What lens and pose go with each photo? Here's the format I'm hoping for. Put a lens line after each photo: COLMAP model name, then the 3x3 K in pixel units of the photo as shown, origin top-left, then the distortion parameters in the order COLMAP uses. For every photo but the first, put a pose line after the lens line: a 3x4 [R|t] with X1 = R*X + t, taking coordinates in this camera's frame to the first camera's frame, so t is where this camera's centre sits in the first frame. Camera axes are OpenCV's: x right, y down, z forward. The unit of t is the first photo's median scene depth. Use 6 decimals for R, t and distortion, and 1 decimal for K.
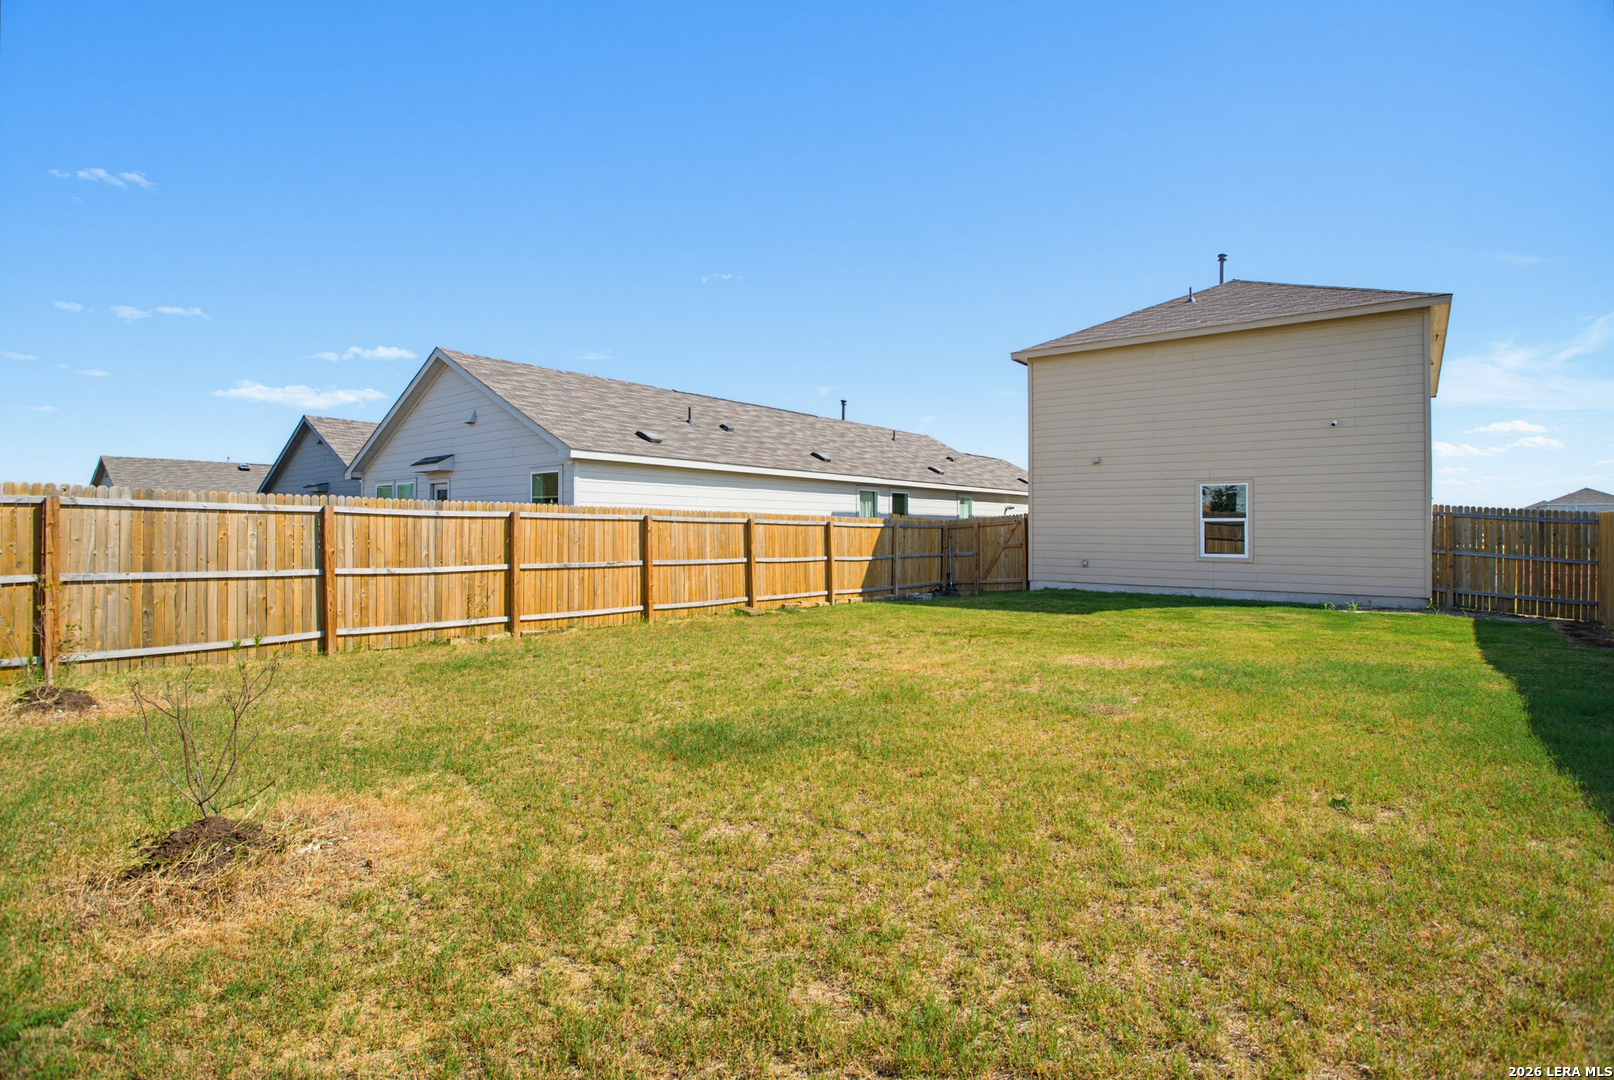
lens RADIAL K [[802.5, 0, 811.3], [0, 802.5, 524.2], [0, 0, 1]] dist [-0.063948, 0.028757]
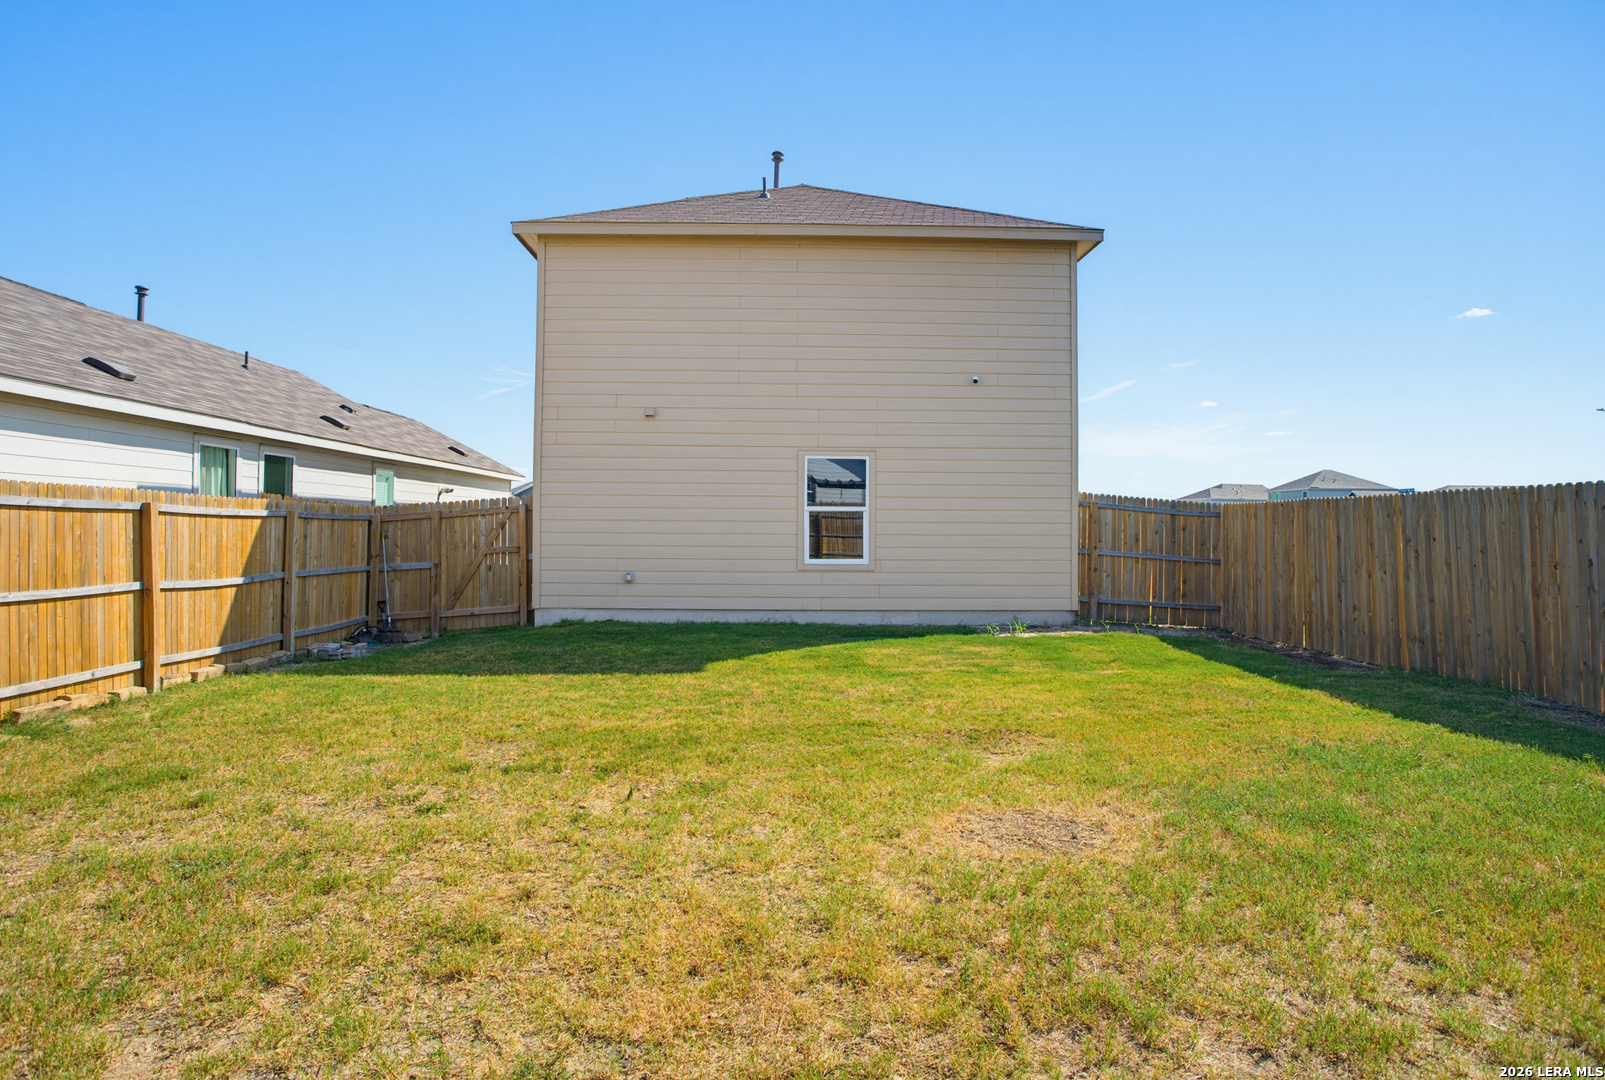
lens RADIAL K [[968.8, 0, 803.5], [0, 968.8, 491.3], [0, 0, 1]] dist [-0.062859, 0.055209]
pose [[0.774081, 0.023278, 0.632659, -0.027832], [-0.004303, 0.999494, -0.031510, 0.005079], [-0.633072, 0.021669, 0.773789, 0.337141]]
